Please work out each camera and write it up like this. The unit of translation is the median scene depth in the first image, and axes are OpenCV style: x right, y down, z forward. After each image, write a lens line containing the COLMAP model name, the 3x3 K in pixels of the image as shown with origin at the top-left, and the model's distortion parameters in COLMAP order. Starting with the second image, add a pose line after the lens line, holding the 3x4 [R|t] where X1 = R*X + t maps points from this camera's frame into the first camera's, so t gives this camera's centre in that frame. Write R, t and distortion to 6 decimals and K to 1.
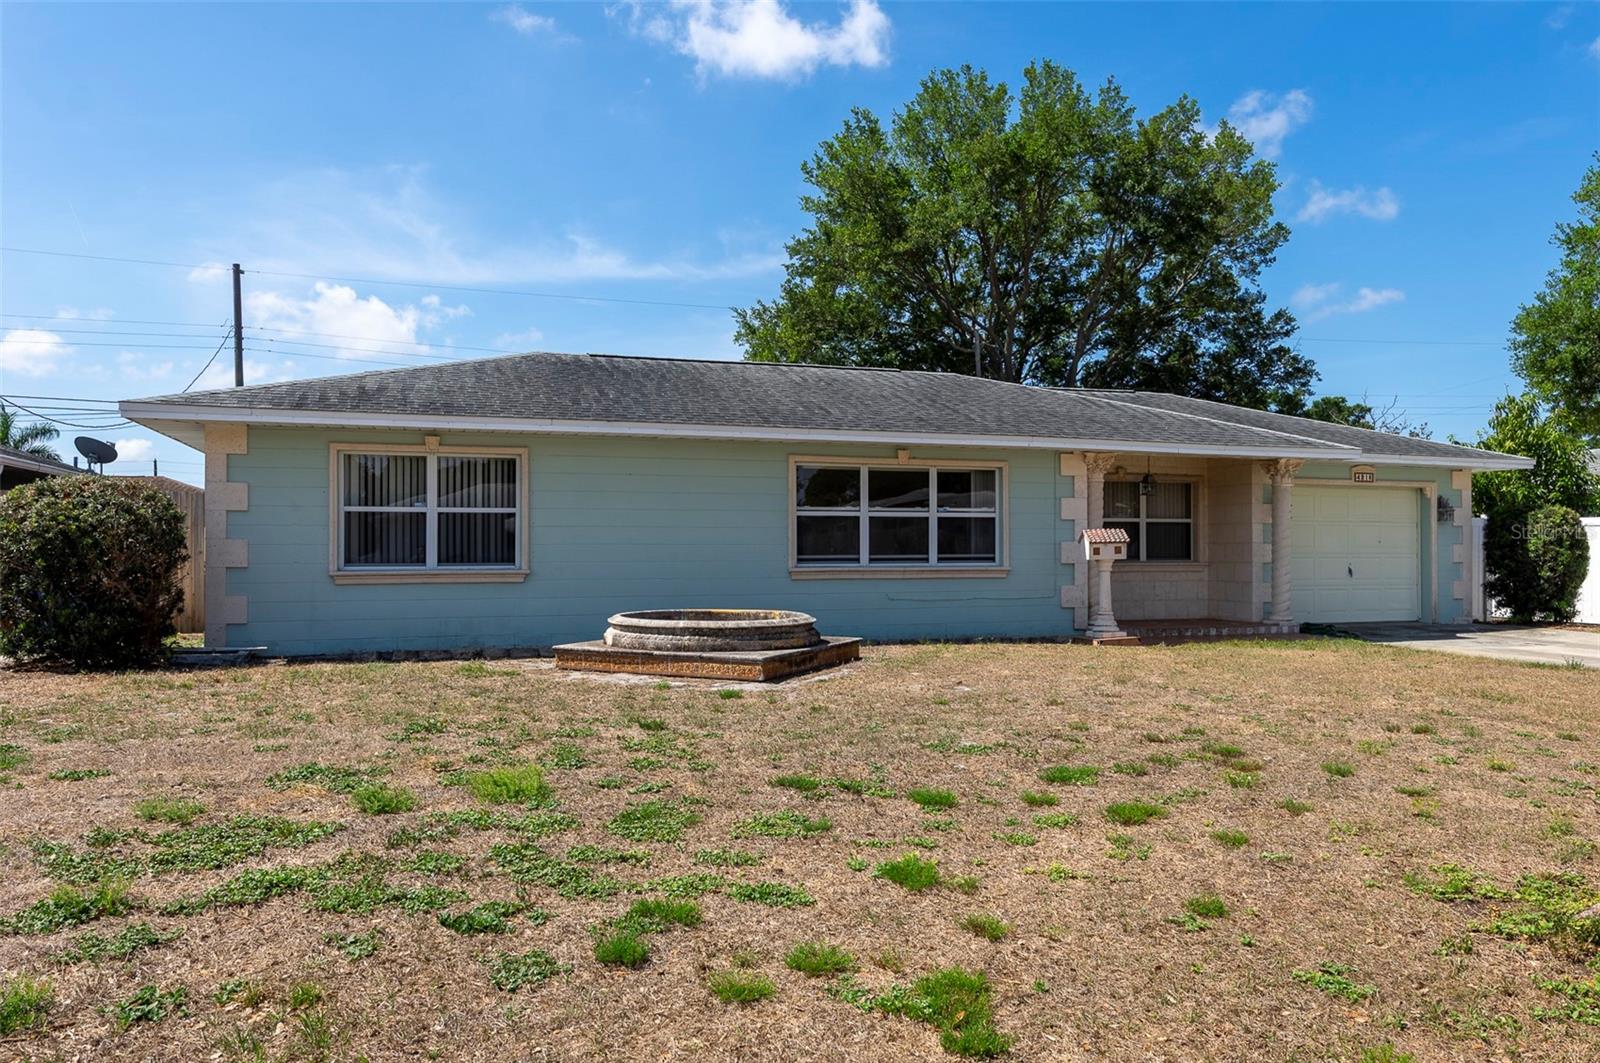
lens RADIAL K [[1187.7, 0, 800.0], [0, 1187.7, 531.5], [0, 0, 1]] dist [-0.002974, -0.001888]
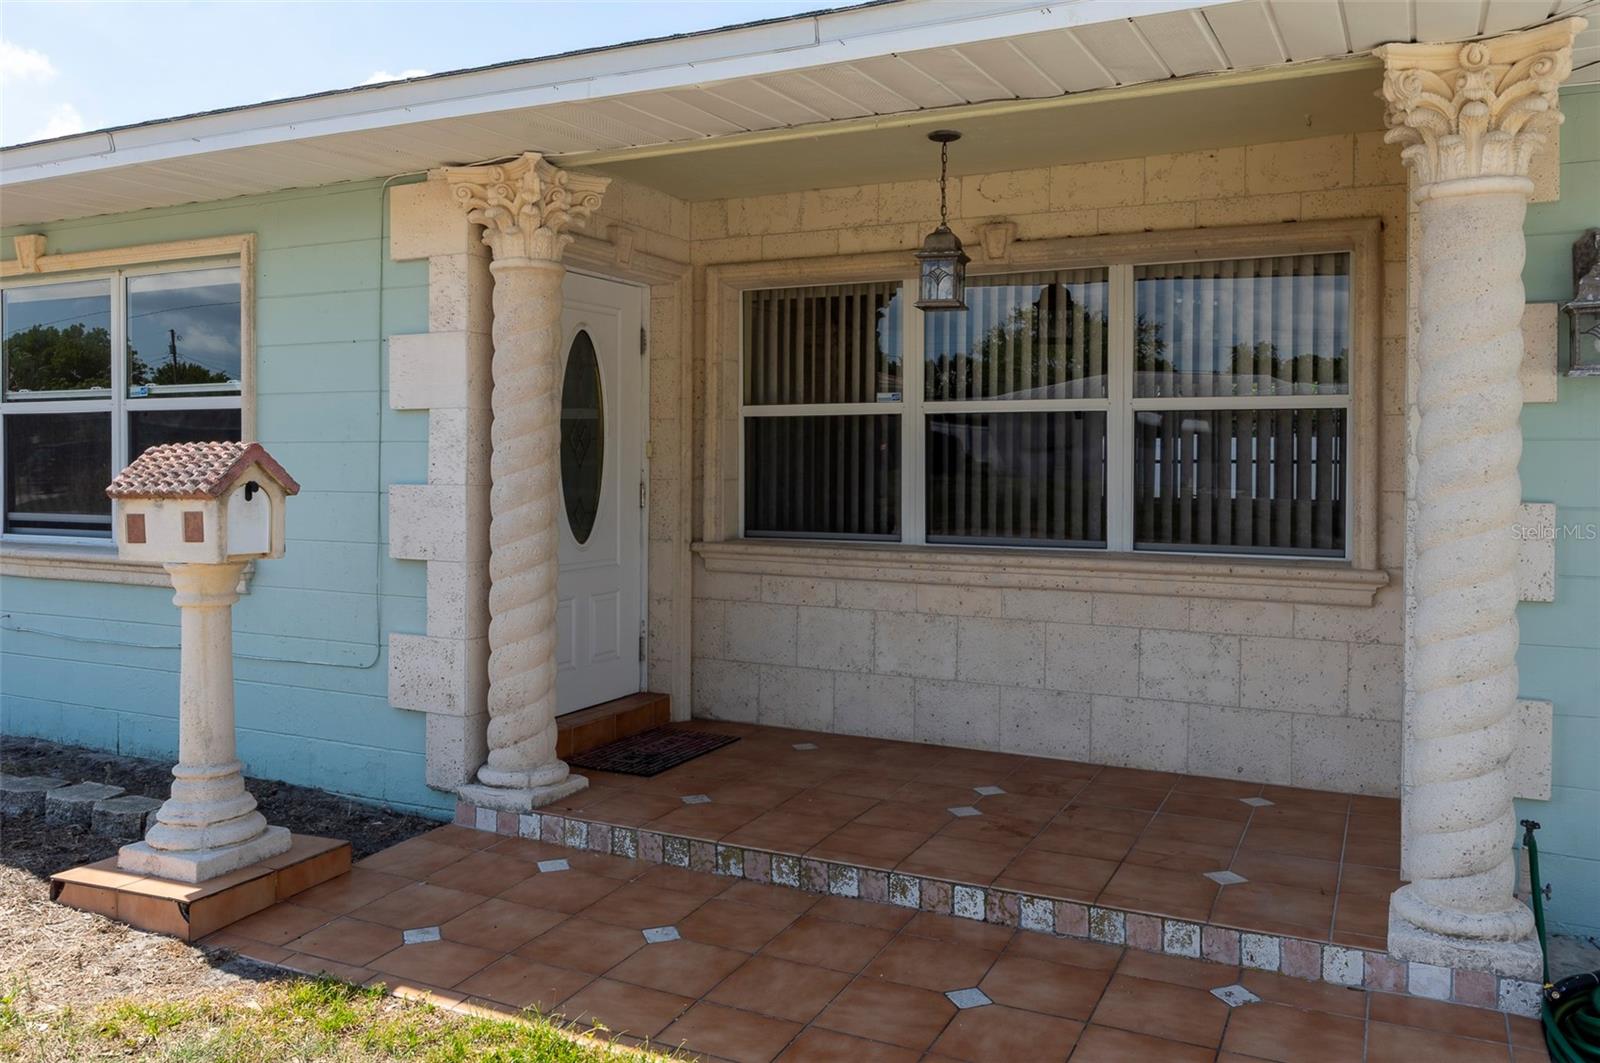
lens RADIAL K [[1235.0, 0, 810.0], [0, 1235.0, 475.5], [0, 0, 1]] dist [-0.004560, -0.002941]
pose [[0.696698, 0.015332, -0.717201, 0.530406], [0.008019, 0.999543, 0.029157, -0.001827], [0.717320, -0.026065, 0.696256, 0.890334]]
